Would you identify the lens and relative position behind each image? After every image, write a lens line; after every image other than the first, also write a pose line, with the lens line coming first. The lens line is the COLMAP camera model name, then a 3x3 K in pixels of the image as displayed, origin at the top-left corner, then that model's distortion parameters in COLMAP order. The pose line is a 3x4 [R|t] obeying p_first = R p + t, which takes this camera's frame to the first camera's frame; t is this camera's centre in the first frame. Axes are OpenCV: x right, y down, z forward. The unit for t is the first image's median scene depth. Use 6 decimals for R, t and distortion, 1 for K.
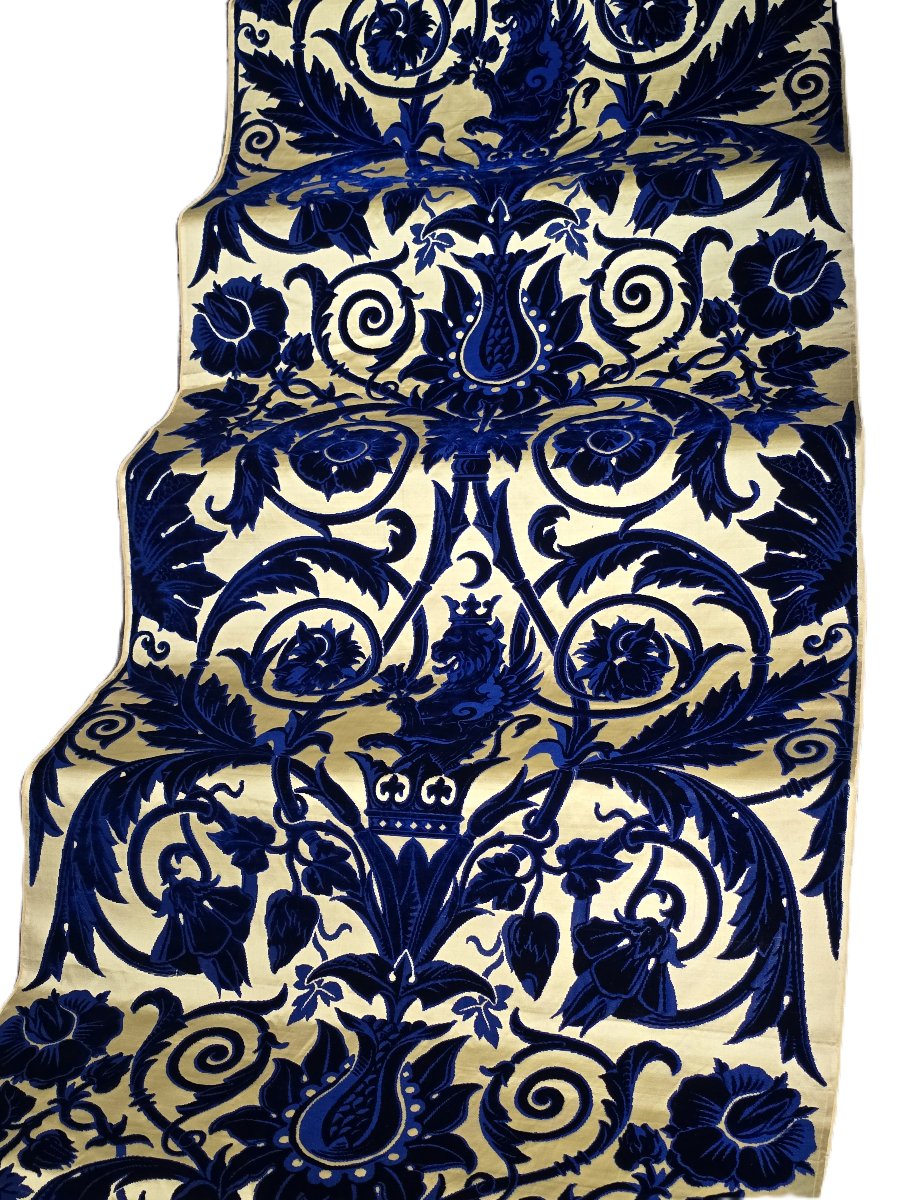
lens RADIAL K [[1697.6, 0, 414.5], [0, 1697.6, 600.7], [0, 0, 1]] dist [0.247281, -0.924667]
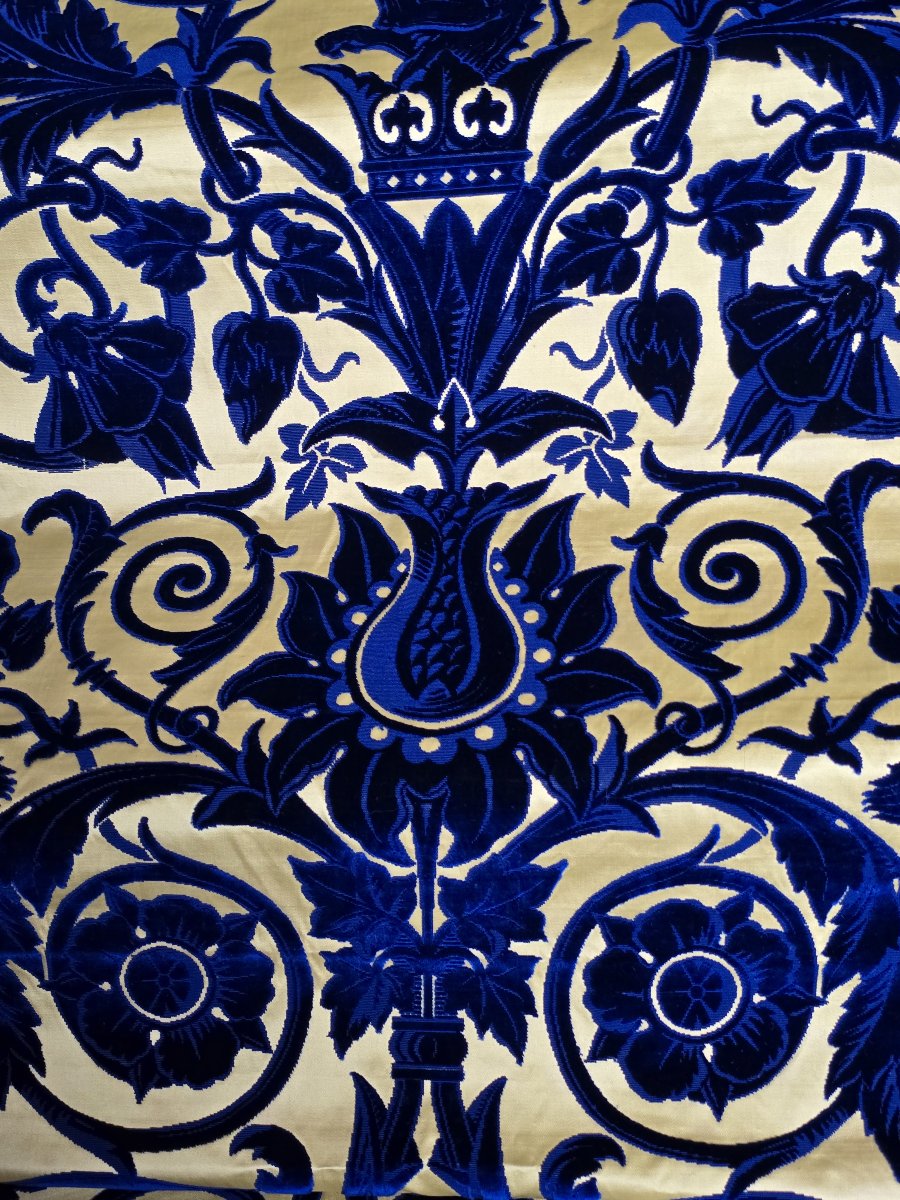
lens RADIAL K [[1660.0, 0, 417.1], [0, 1660.0, 601.2], [0, 0, 1]] dist [0.168742, -0.510849]
pose [[0.972830, -0.172654, 0.154250, -0.125263], [0.103474, 0.920235, 0.377440, 0.044424], [-0.207113, -0.351224, 0.913097, 0.402644]]
